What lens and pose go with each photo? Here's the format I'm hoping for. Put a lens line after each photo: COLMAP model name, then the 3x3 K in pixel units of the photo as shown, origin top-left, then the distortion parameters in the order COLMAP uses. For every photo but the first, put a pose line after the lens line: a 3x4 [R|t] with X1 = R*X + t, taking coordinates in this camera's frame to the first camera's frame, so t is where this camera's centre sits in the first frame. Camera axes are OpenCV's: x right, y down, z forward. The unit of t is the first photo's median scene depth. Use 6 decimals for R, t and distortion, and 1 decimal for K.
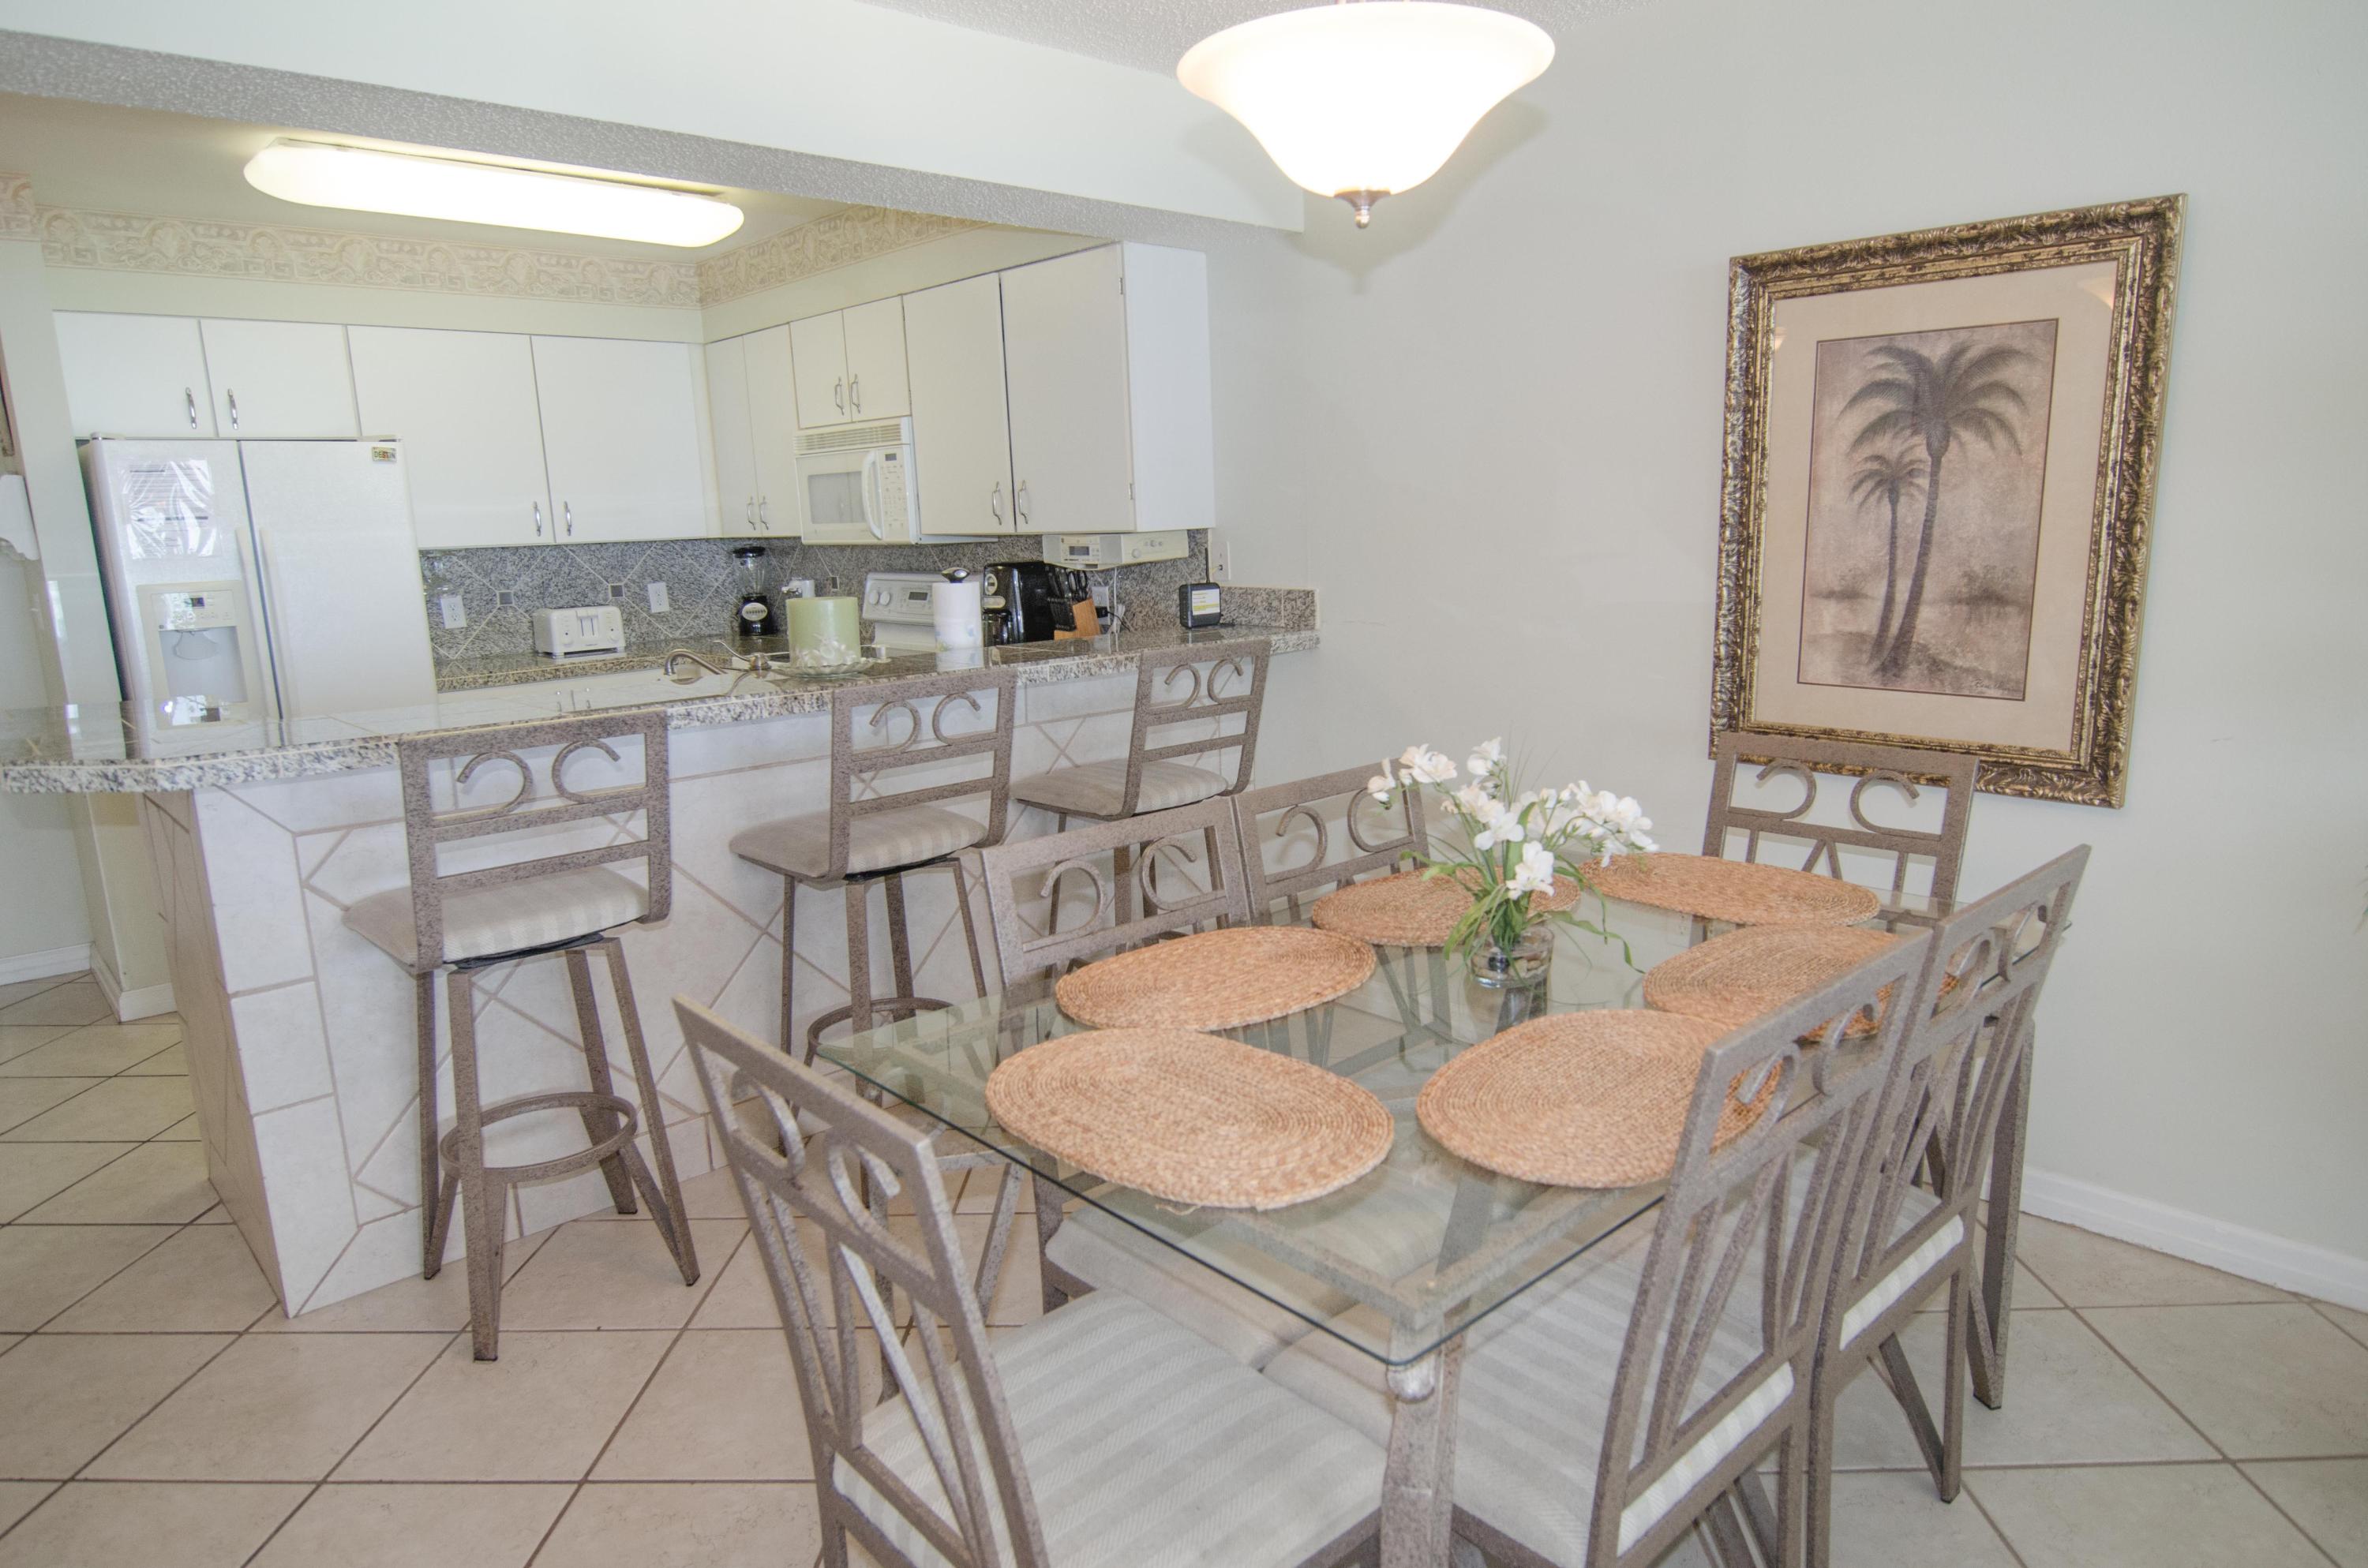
lens RADIAL K [[1400.4, 0, 1187.7], [0, 1400.4, 787.6], [0, 0, 1]] dist [-0.012907, -0.004432]
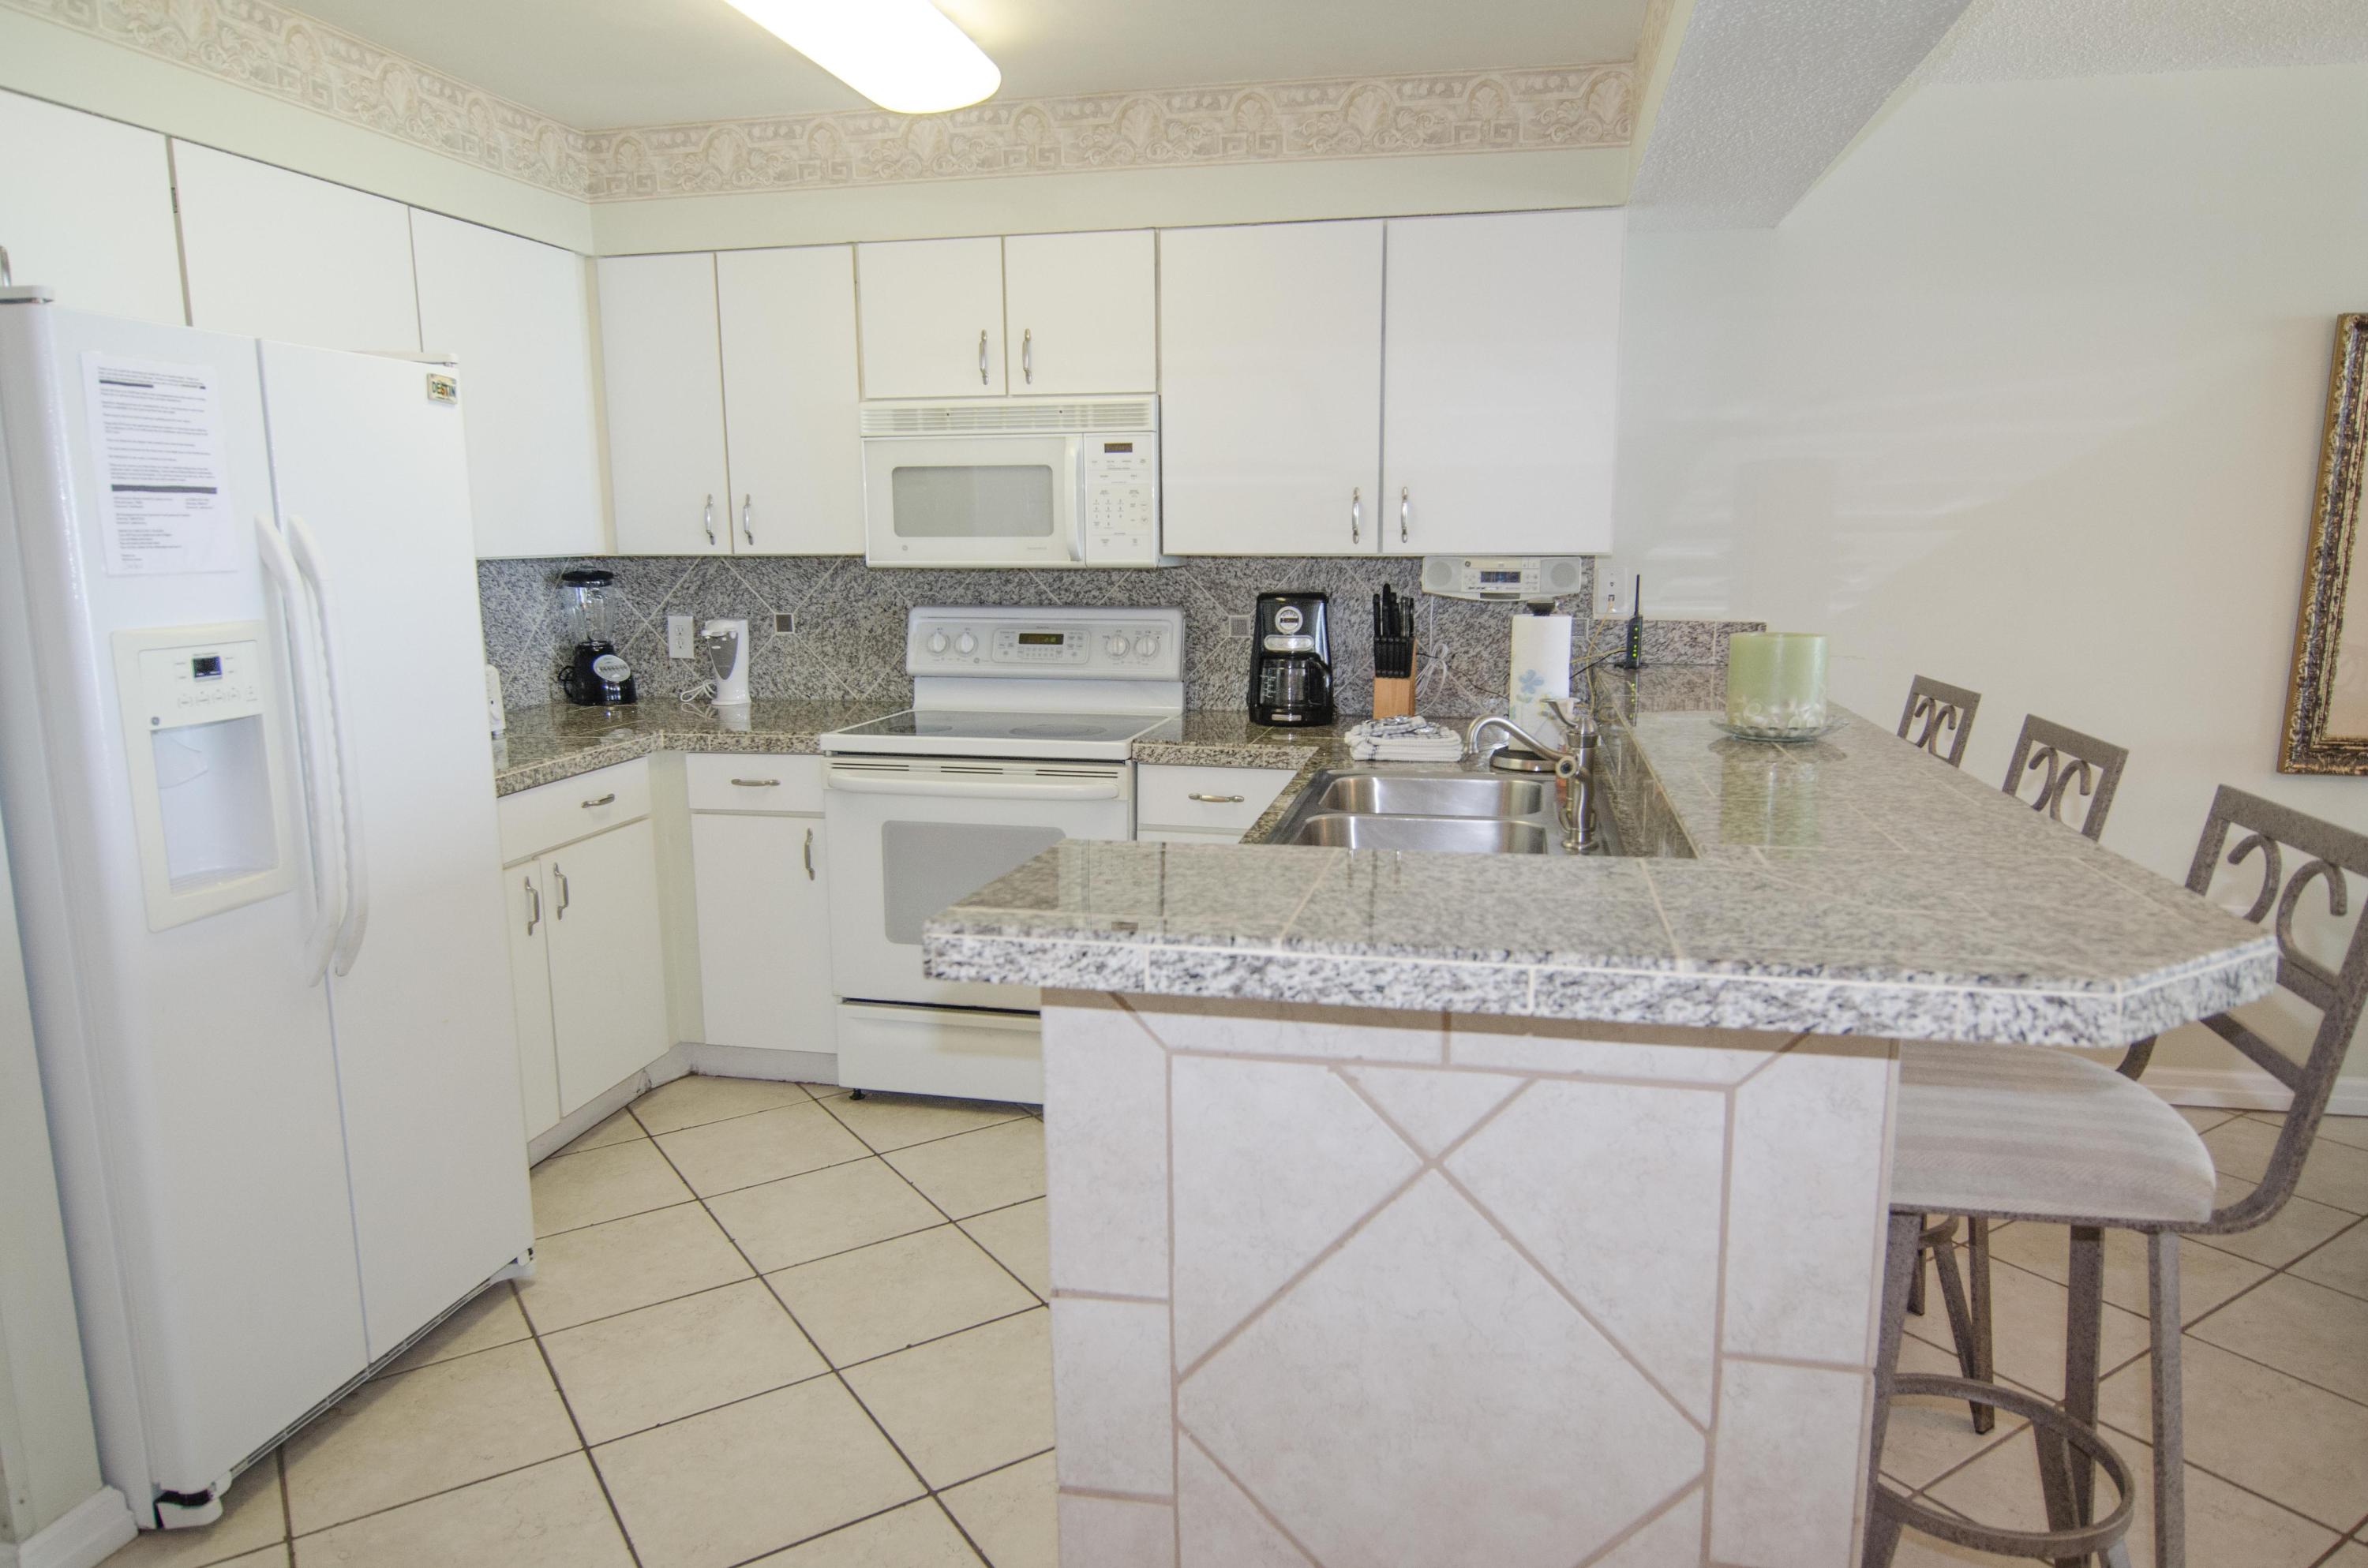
lens RADIAL K [[1508.8, 0, 1183.7], [0, 1508.8, 793.9], [0, 0, 1]] dist [-0.005030, -0.011700]
pose [[0.824171, -0.072135, 0.561728, -0.659874], [0.091337, 0.995801, -0.006134, -0.050858], [-0.558927, 0.056362, 0.827299, 0.353732]]
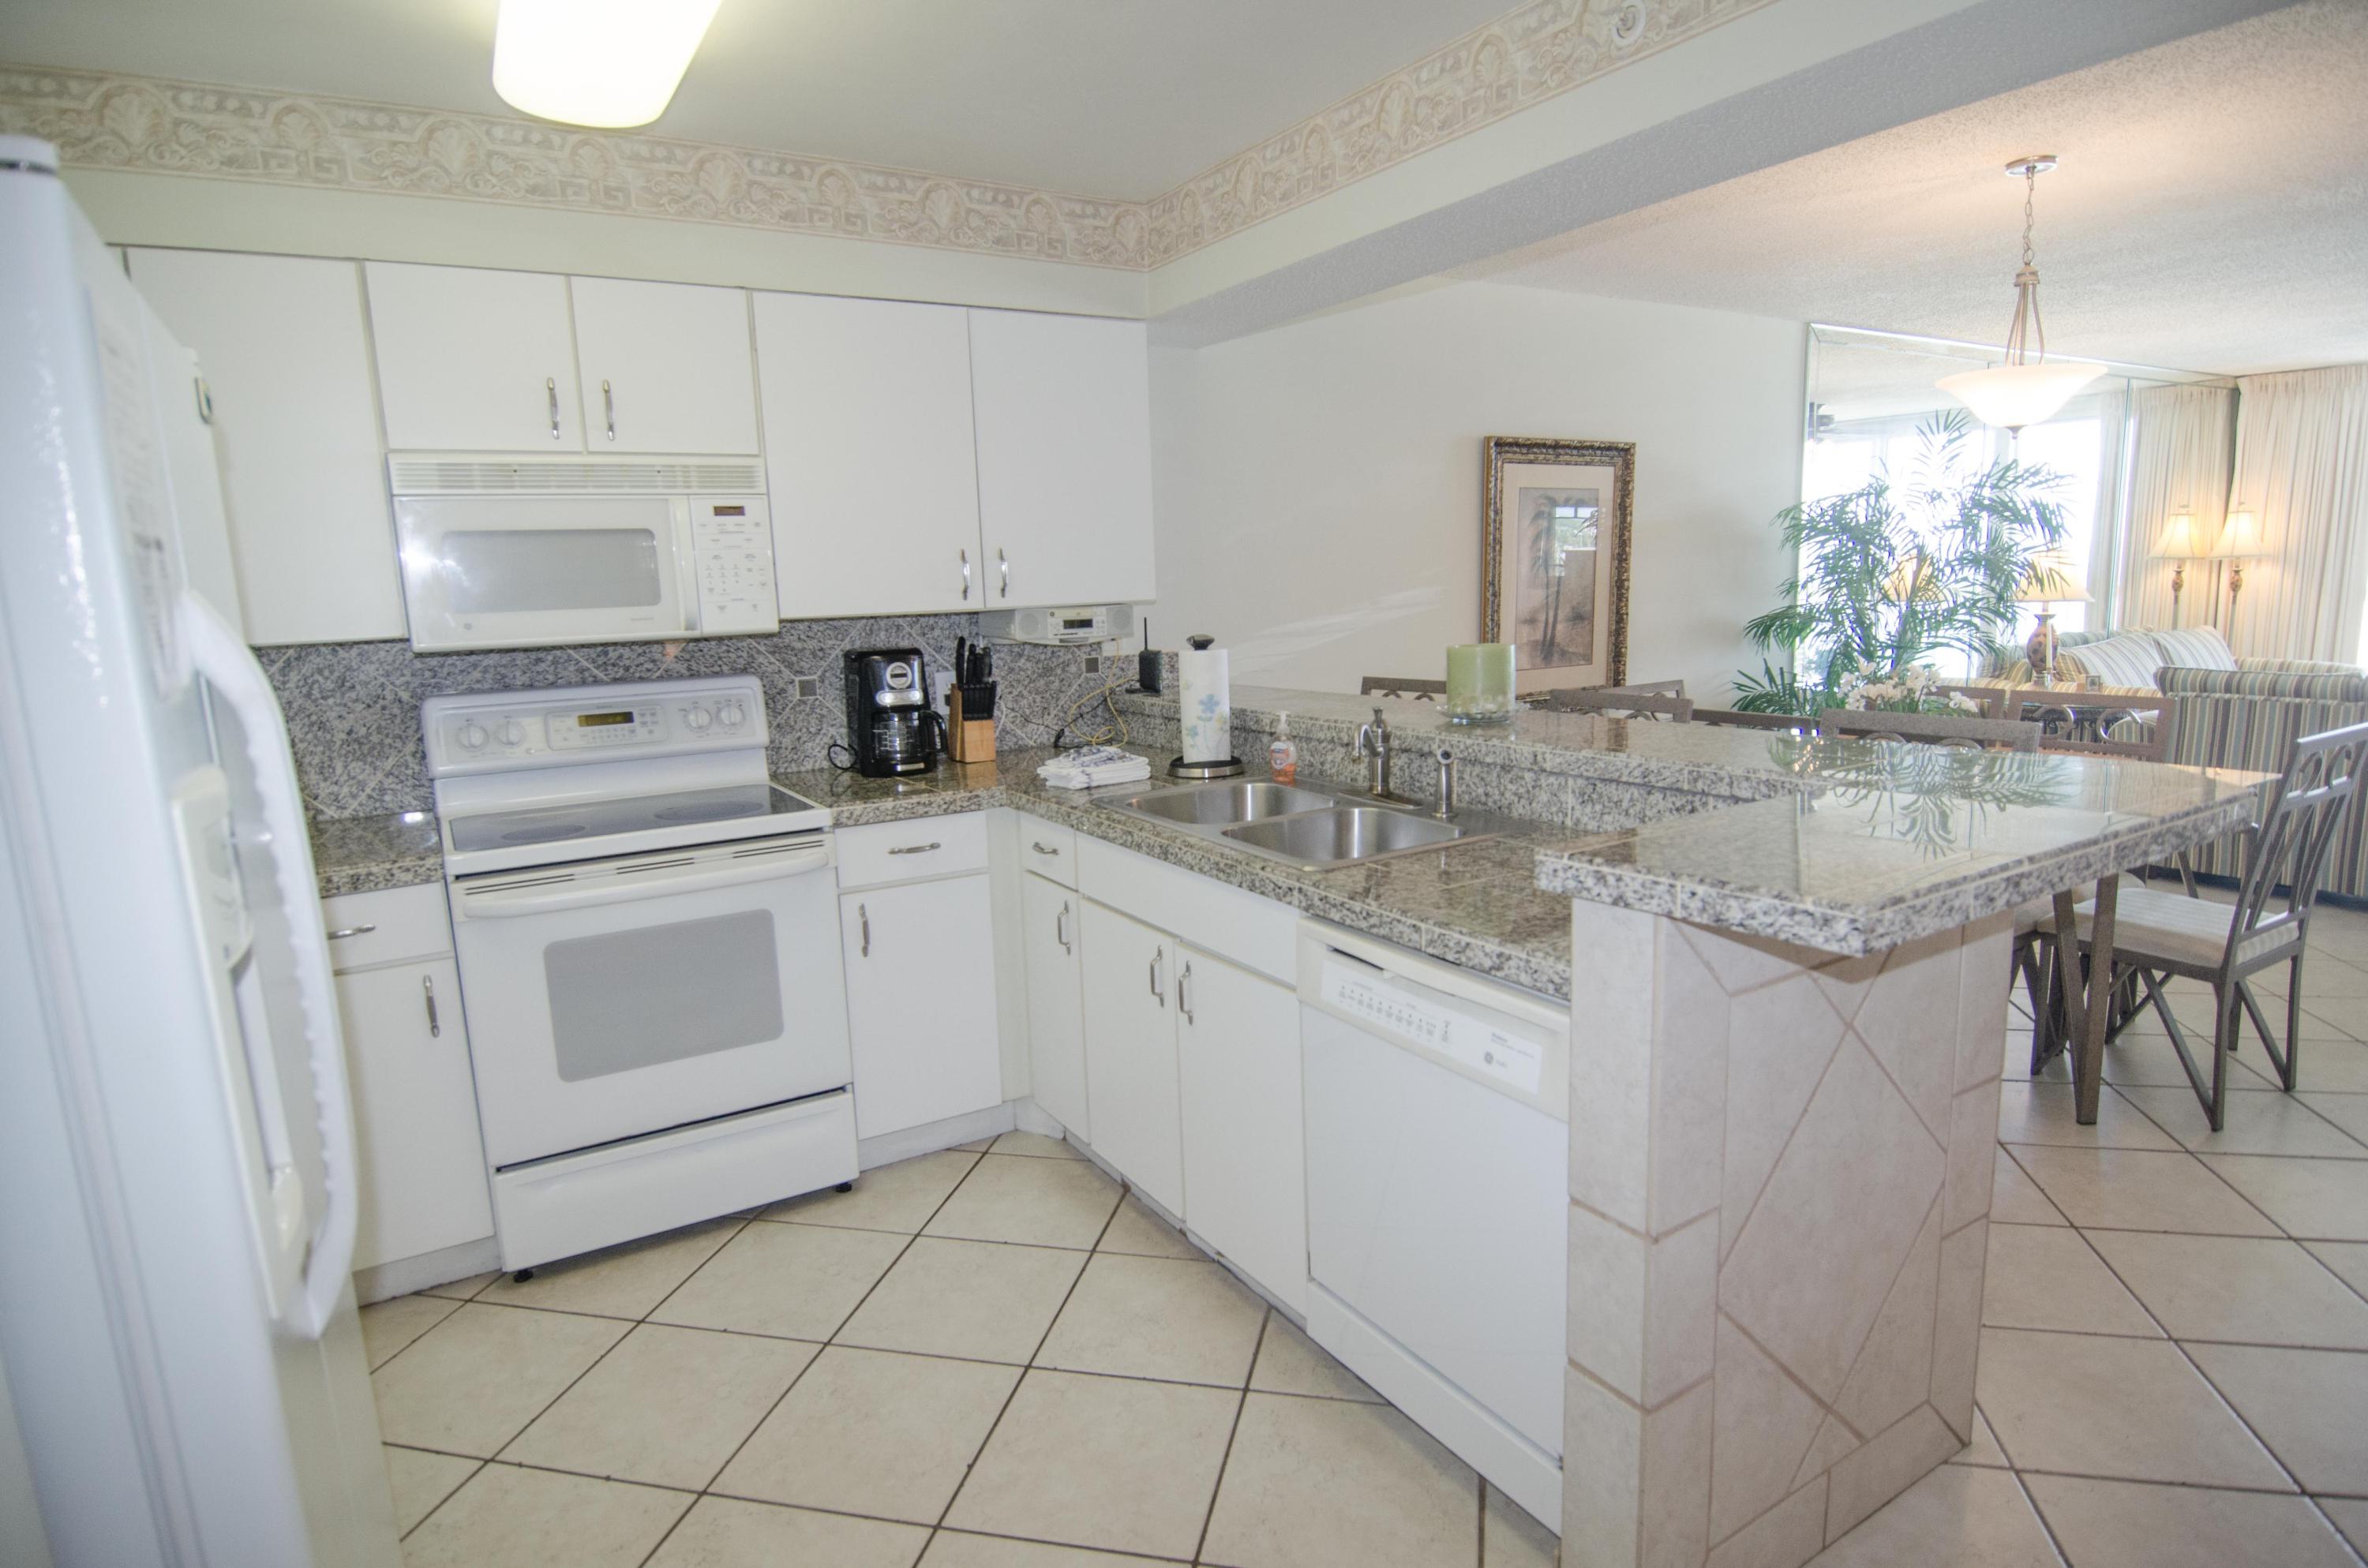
lens RADIAL K [[1257.5, 0, 1189.5], [0, 1257.5, 791.0], [0, 0, 1]] dist [-0.013780, -0.007238]
pose [[0.202981, -0.142032, 0.968827, -0.821654], [0.221865, 0.970363, 0.095774, -0.112848], [-0.953716, 0.195508, 0.228477, 0.686615]]
